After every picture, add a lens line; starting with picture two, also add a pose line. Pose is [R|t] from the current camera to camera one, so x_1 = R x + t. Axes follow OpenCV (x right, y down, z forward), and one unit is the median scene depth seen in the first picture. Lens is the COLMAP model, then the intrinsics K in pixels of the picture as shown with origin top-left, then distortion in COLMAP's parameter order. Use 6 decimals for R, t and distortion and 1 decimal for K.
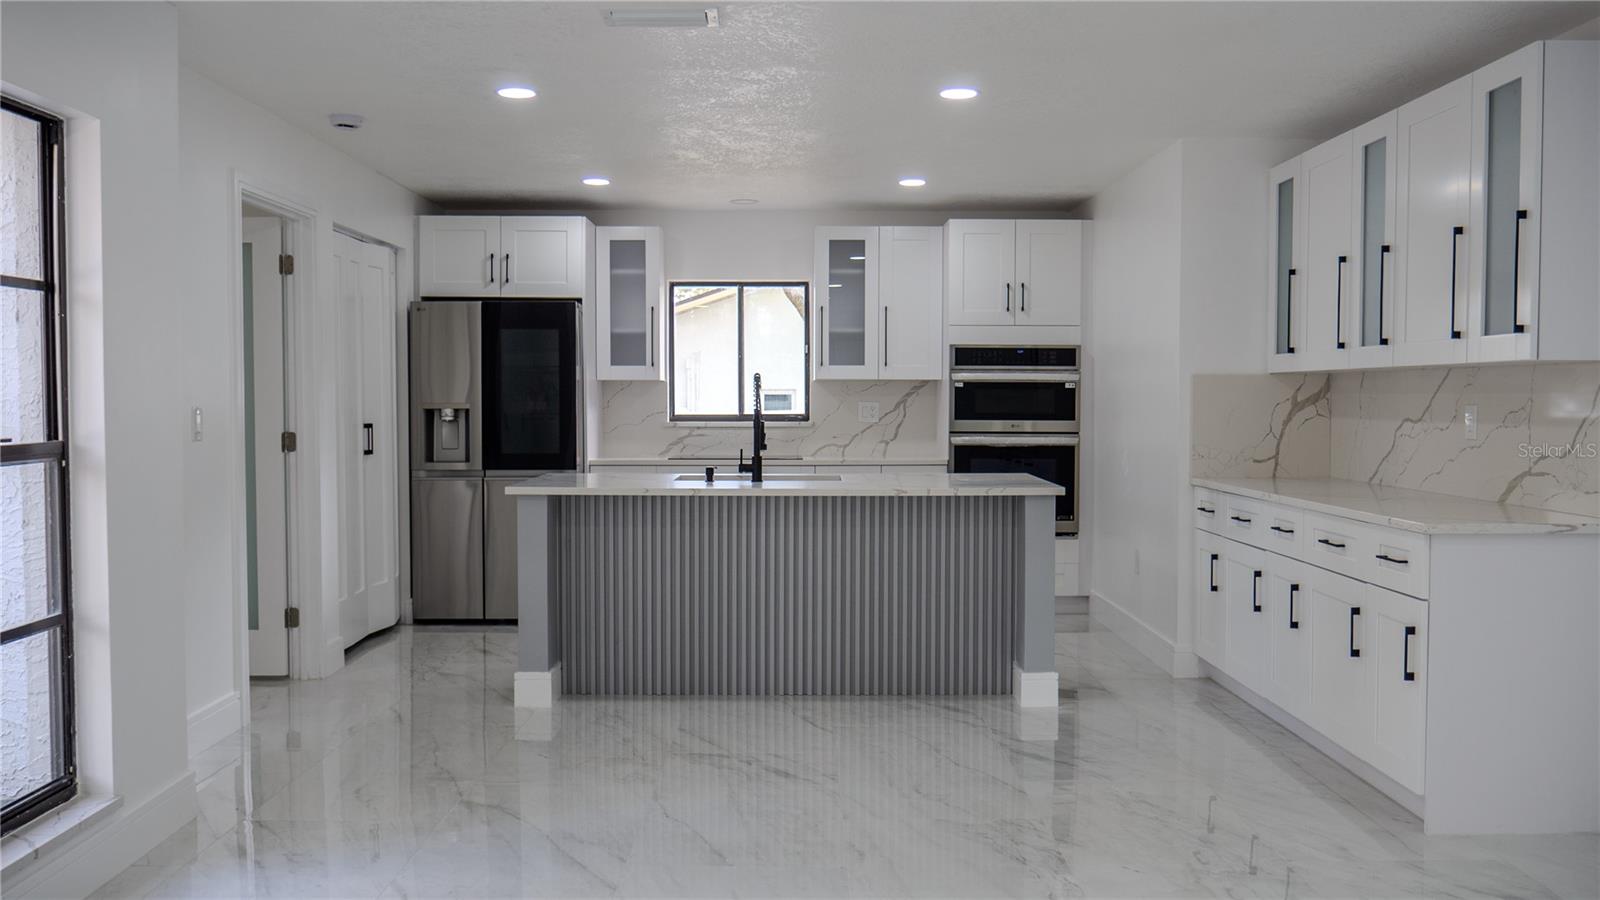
lens RADIAL K [[1349.4, 0, 800.0], [0, 1349.4, 450.0], [0, 0, 1]] dist [-0.014066, -0.004340]
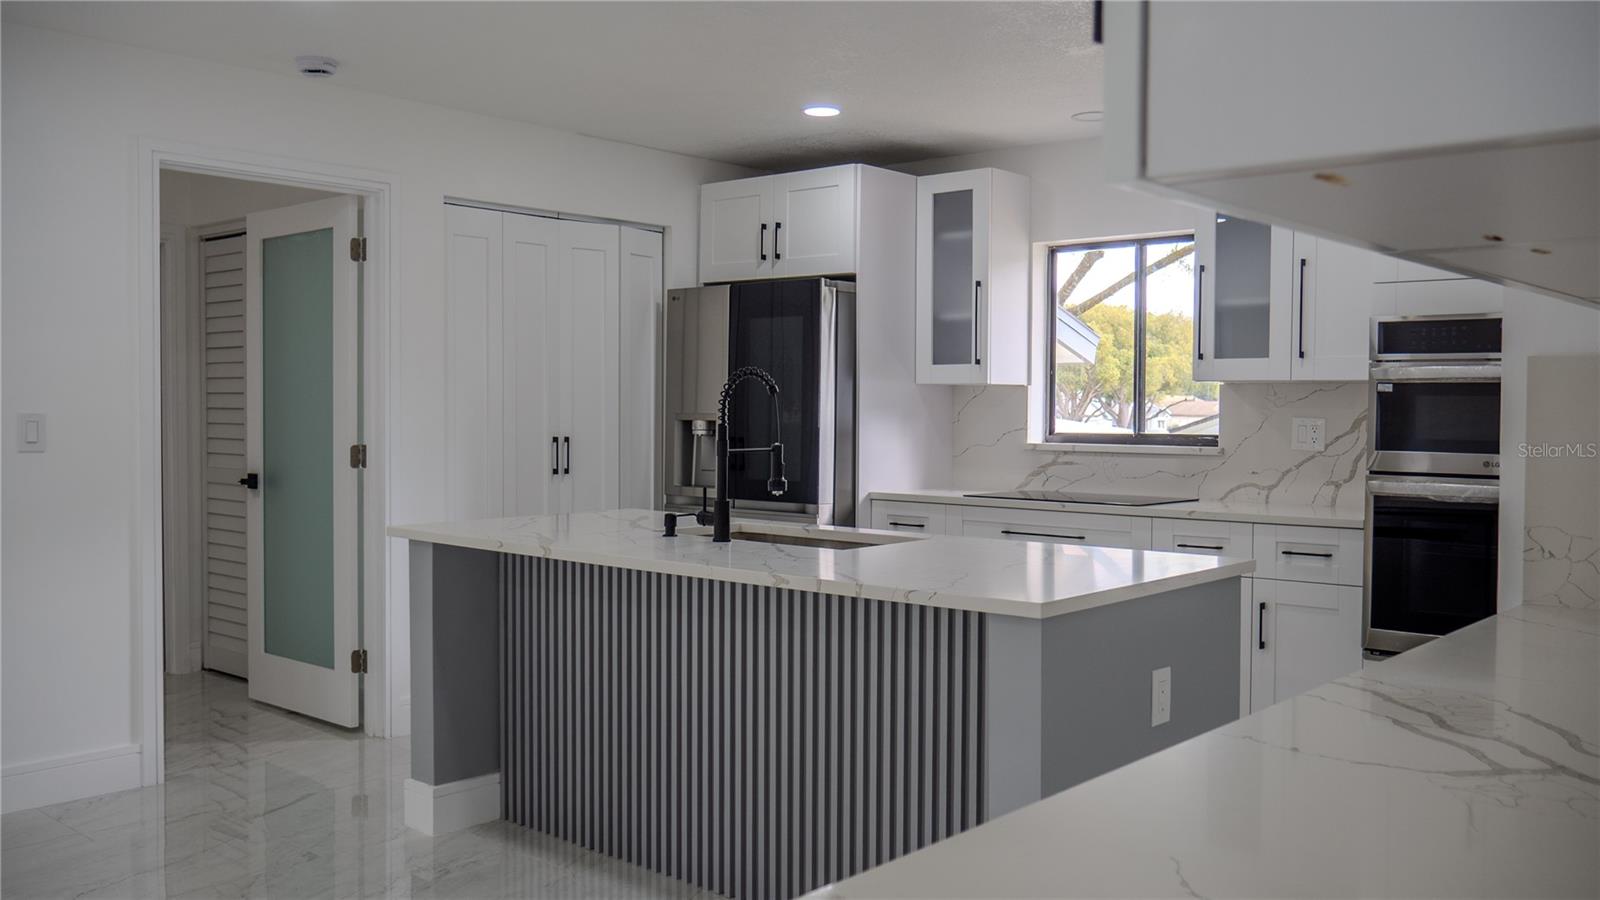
lens RADIAL K [[1383.0, 0, 800.0], [0, 1383.0, 450.0], [0, 0, 1]] dist [0.000394, 0.000379]
pose [[0.751735, 0.024935, -0.658994, 0.315597], [-0.032051, 0.999485, 0.001257, -0.015397], [0.658686, 0.020176, 0.752148, 0.403192]]
